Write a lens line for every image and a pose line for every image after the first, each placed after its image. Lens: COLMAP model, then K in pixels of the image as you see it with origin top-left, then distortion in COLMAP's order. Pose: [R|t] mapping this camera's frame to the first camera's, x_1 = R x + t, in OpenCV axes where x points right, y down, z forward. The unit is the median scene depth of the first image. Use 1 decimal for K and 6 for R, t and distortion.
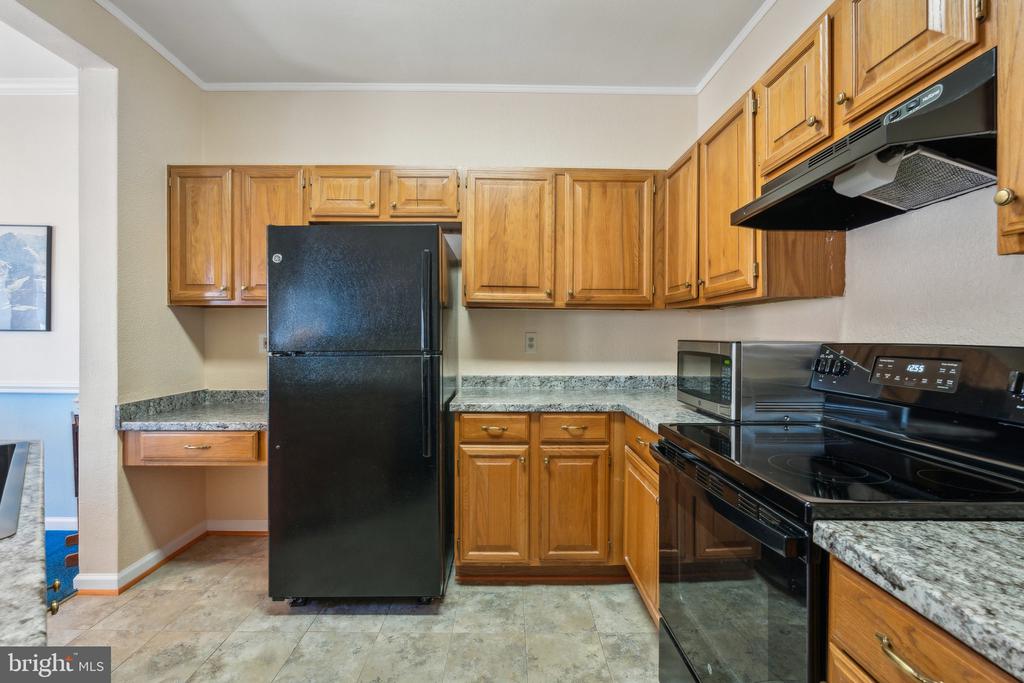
lens RADIAL K [[459.6, 0, 509.6], [0, 459.6, 343.7], [0, 0, 1]] dist [-0.015225, -0.000230]
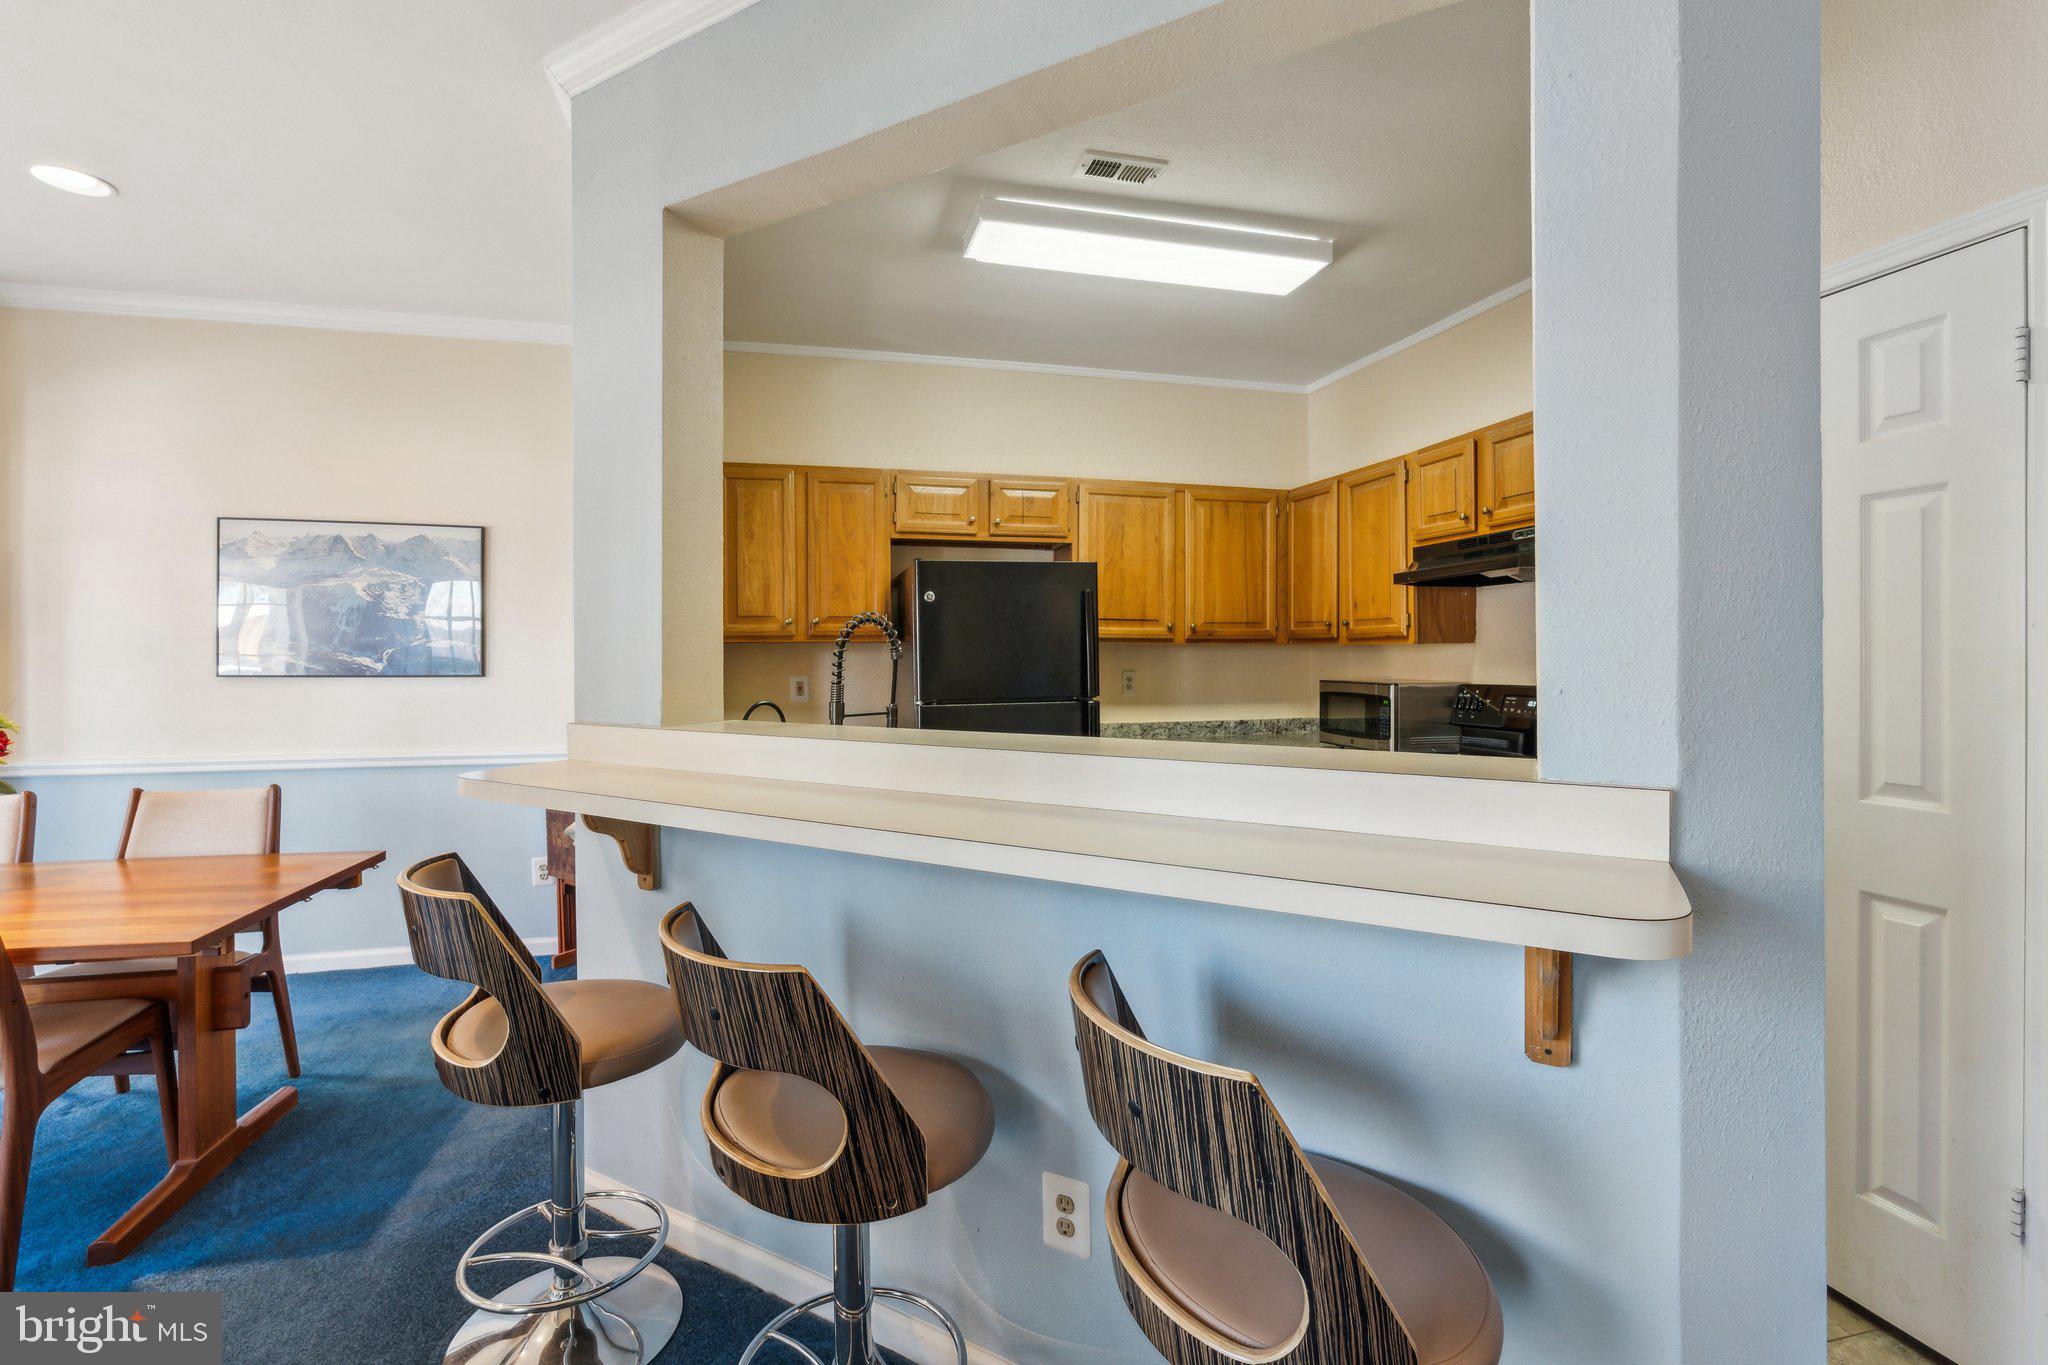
lens RADIAL K [[919.1, 0, 1024.9], [0, 919.1, 674.5], [0, 0, 1]] dist [-0.015225, -0.000230]
pose [[0.971628, -0.012412, 0.236190, -0.601224], [0.011404, 0.999919, 0.005635, -0.032881], [-0.236240, -0.002782, 0.971691, -0.640835]]
